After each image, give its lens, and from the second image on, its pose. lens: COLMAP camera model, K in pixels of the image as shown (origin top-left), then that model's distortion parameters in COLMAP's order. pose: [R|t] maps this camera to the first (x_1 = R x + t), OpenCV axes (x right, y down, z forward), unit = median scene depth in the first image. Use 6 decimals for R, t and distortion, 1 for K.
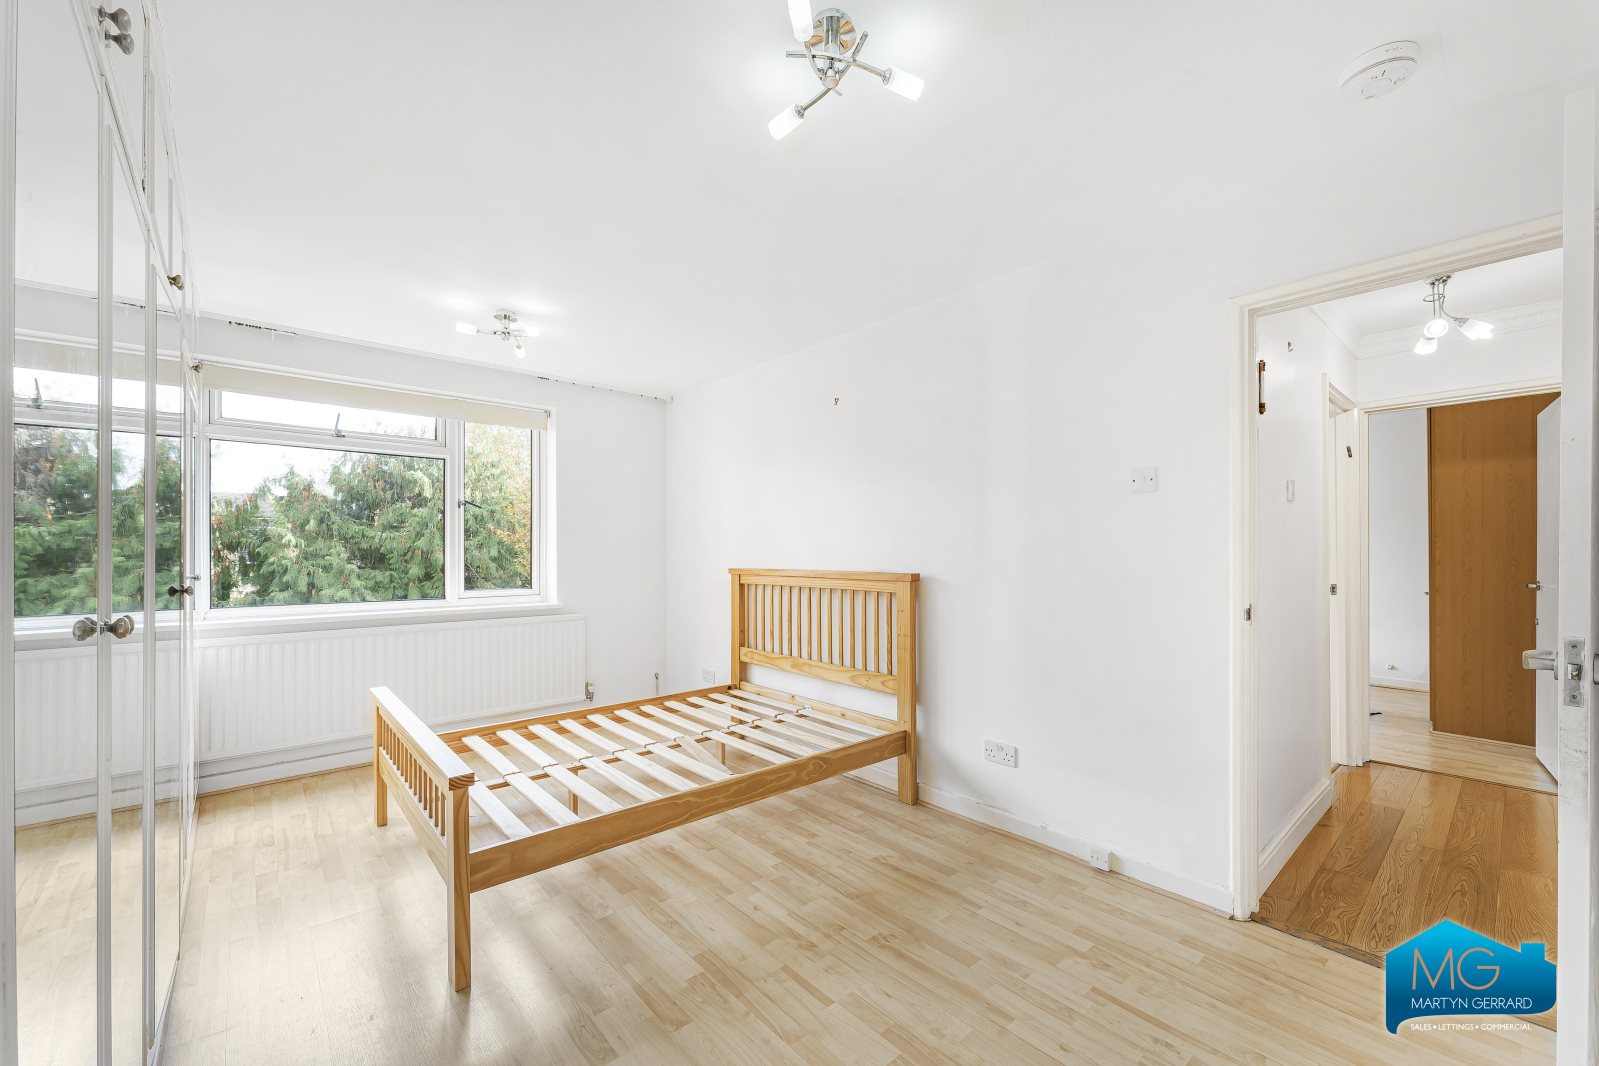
lens RADIAL K [[639.3, 0, 788.9], [0, 639.3, 556.9], [0, 0, 1]] dist [-0.002048, 0.000065]
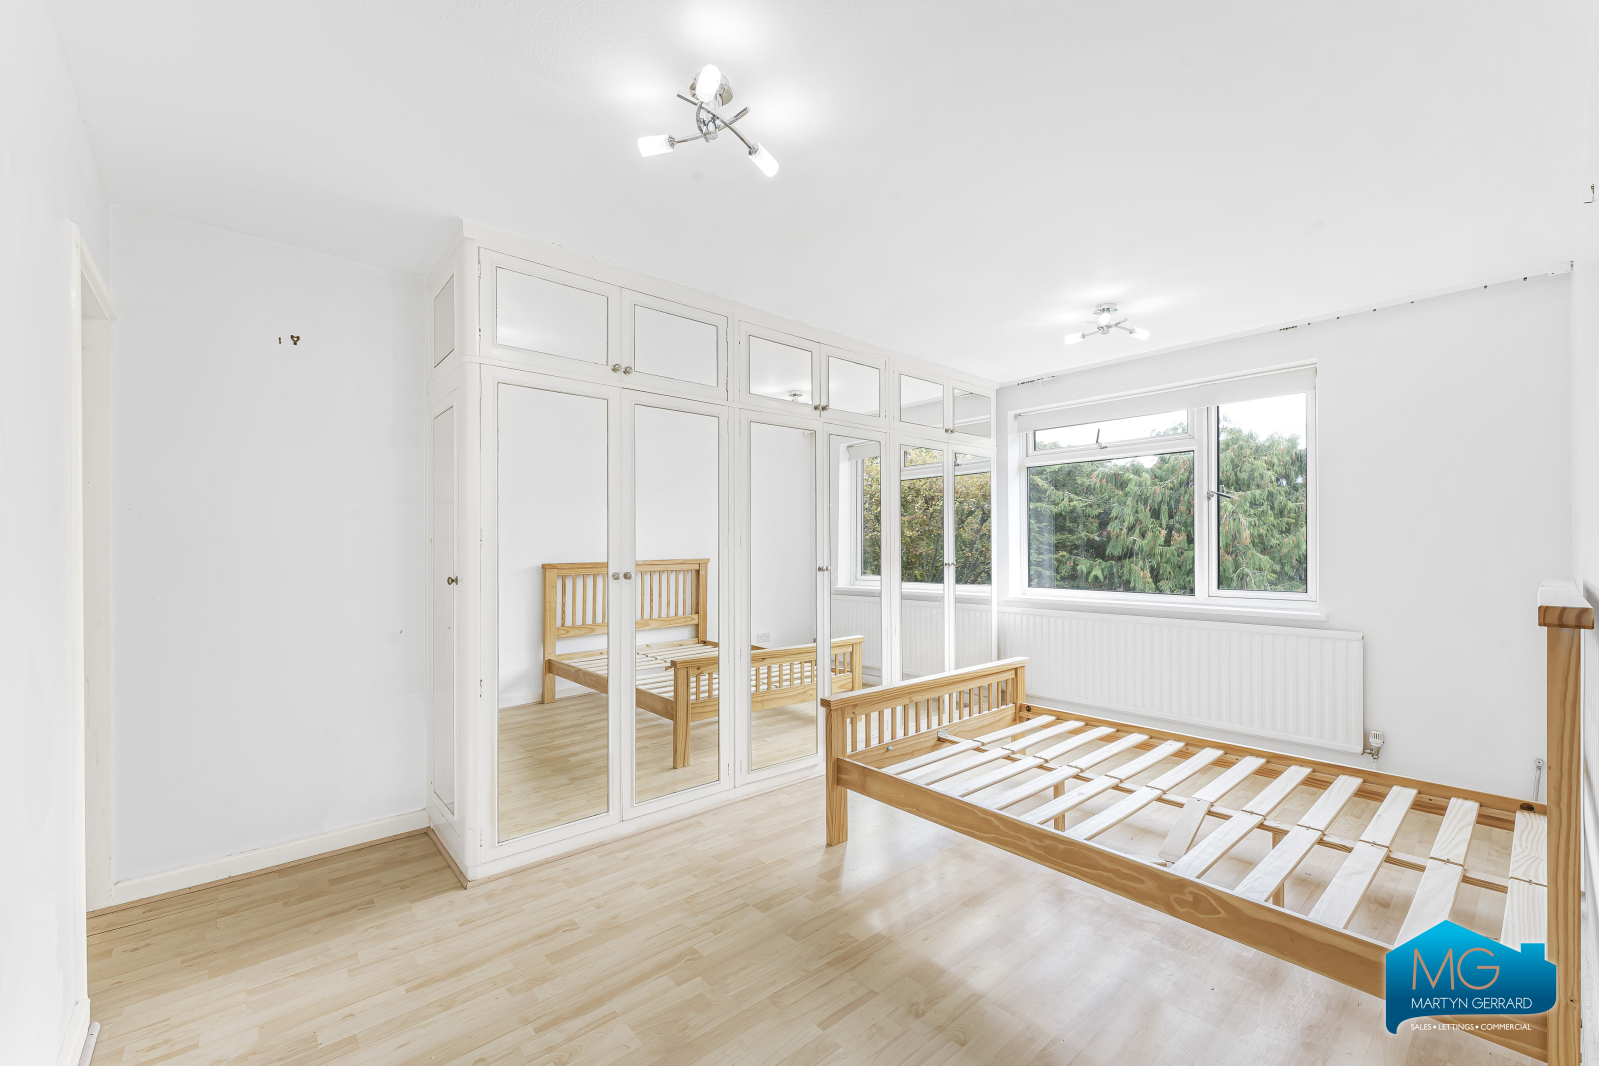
lens RADIAL K [[639.3, 0, 793.9], [0, 639.3, 542.2], [0, 0, 1]] dist [-0.002048, 0.000065]
pose [[-0.000157, -0.008218, -0.999966, 0.322490], [-0.005163, 0.999953, -0.008217, -0.002597], [0.999987, 0.005162, -0.000200, 0.304544]]
